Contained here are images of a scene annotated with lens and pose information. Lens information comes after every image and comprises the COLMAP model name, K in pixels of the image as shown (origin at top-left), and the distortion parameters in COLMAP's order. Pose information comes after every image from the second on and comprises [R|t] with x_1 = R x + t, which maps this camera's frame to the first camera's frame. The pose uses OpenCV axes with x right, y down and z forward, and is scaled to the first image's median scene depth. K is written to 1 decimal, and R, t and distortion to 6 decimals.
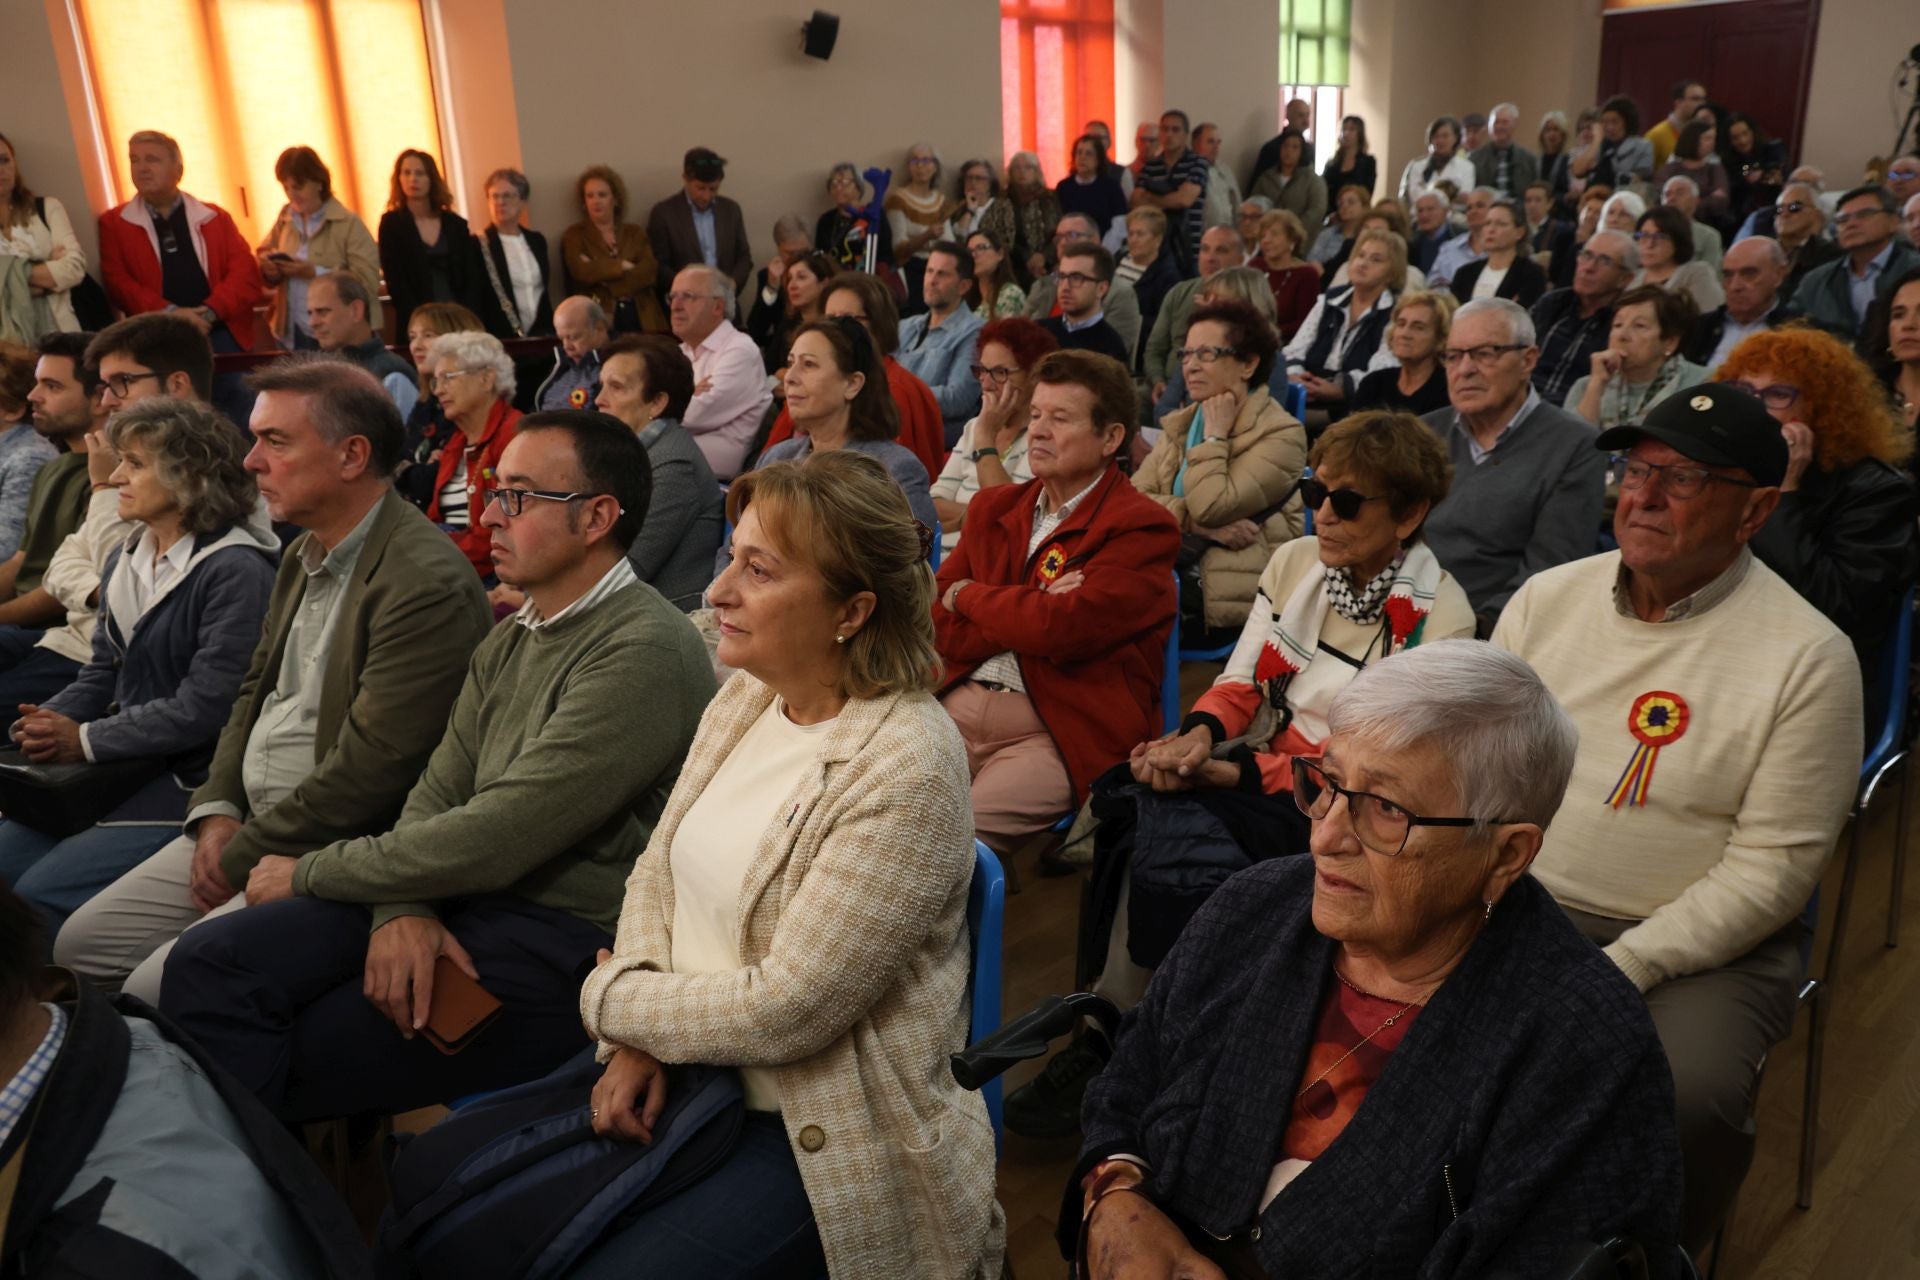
lens RADIAL K [[1374.1, 0, 993.5], [0, 1374.1, 647.7], [0, 0, 1]] dist [-0.035740, 0.043656]
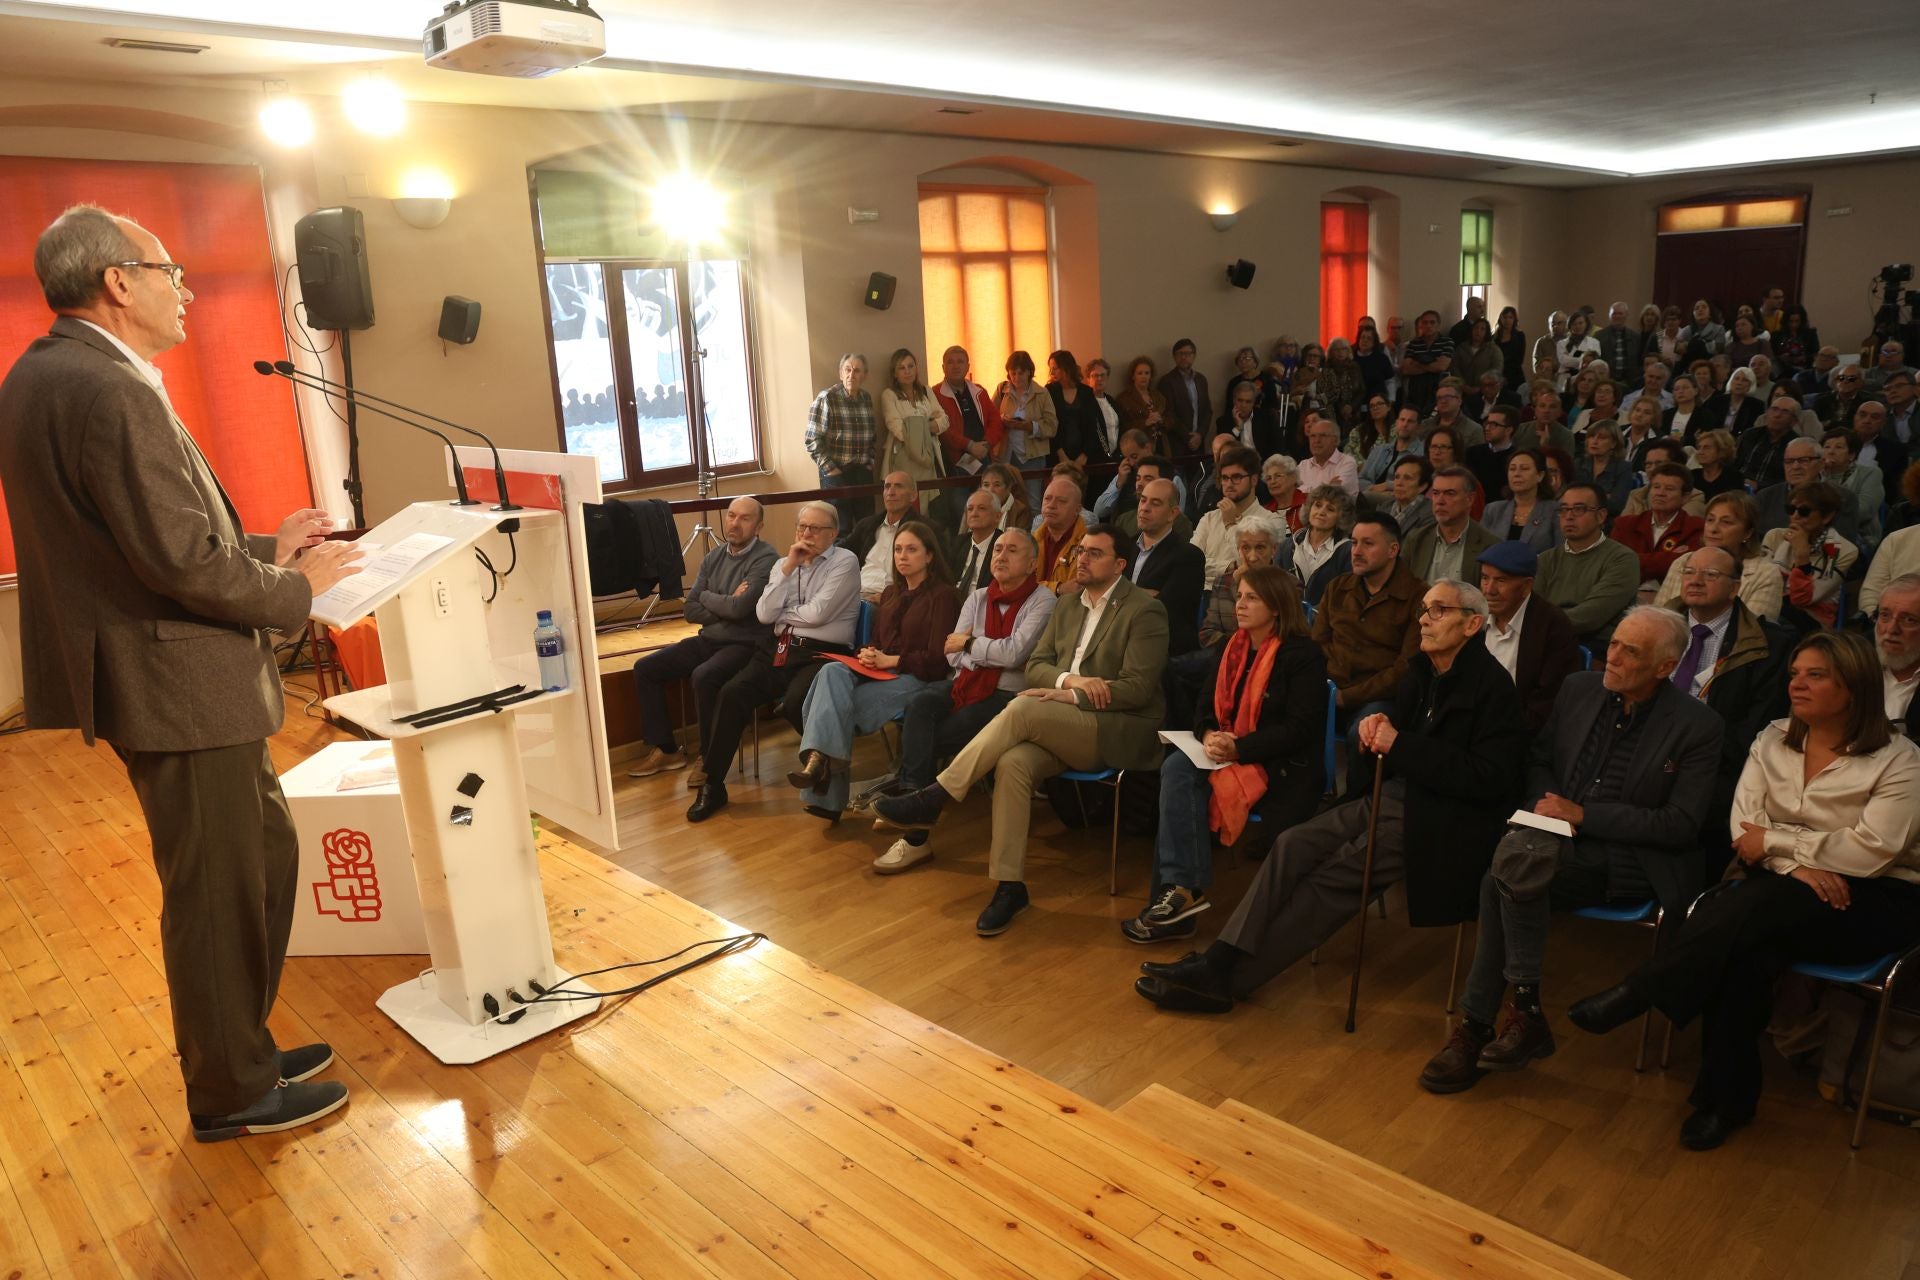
lens RADIAL K [[1326.2, 0, 957.1], [0, 1326.2, 651.5], [0, 0, 1]] dist [-0.038899, 0.025639]
pose [[0.999454, -0.016832, 0.028425, -0.663560], [0.018908, 0.997048, -0.074412, 0.144634], [-0.027089, 0.074909, 0.996822, -0.677031]]
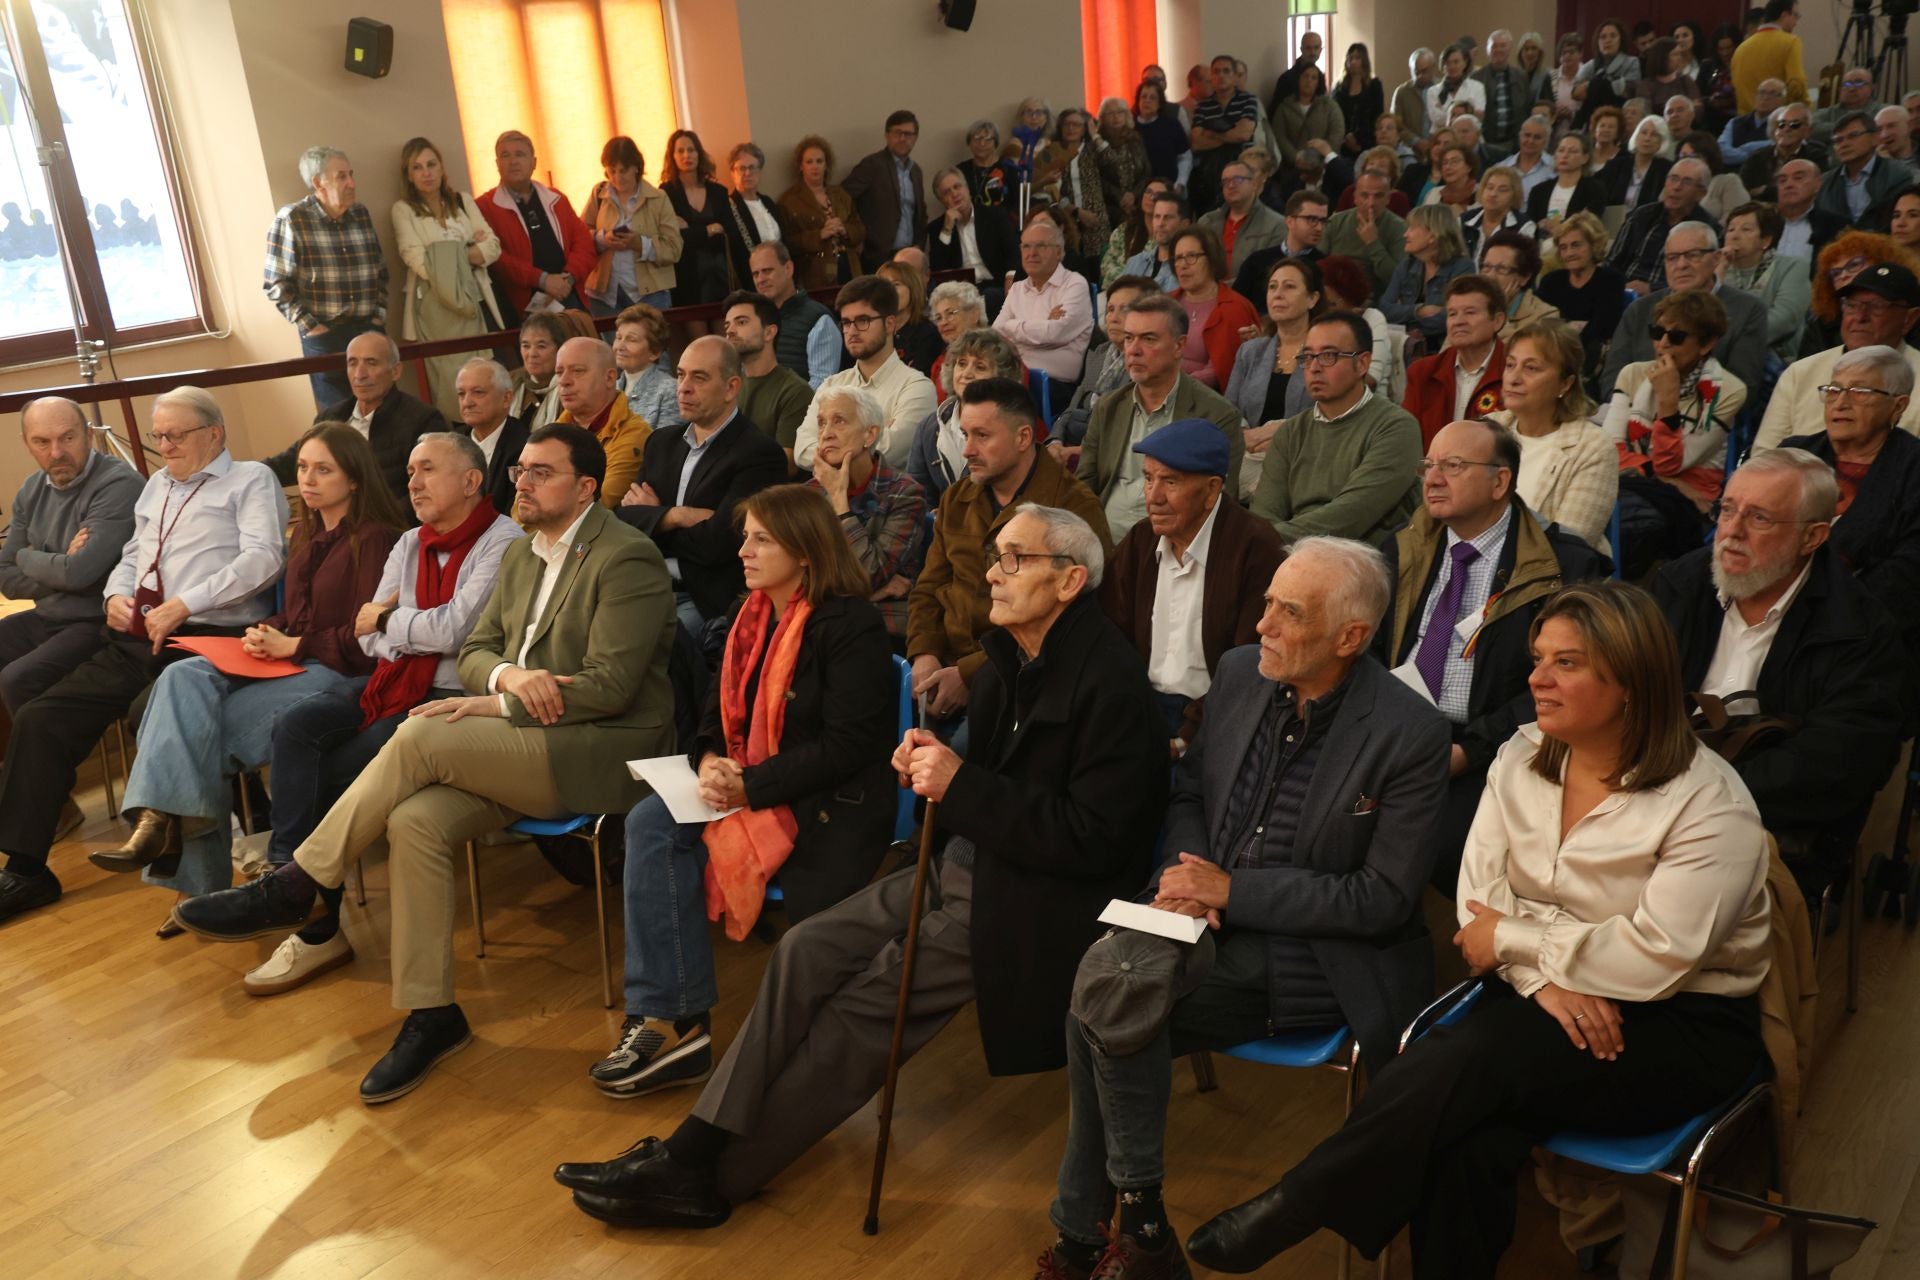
lens RADIAL K [[1657.1, 0, 953.8], [0, 1657.1, 639.6], [0, 0, 1]] dist [0.033713, -0.004755]
pose [[0.988873, -0.083037, 0.123432, -0.447493], [0.082872, 0.996539, 0.006472, 0.089463], [-0.123542, 0.003829, 0.992332, -0.493572]]
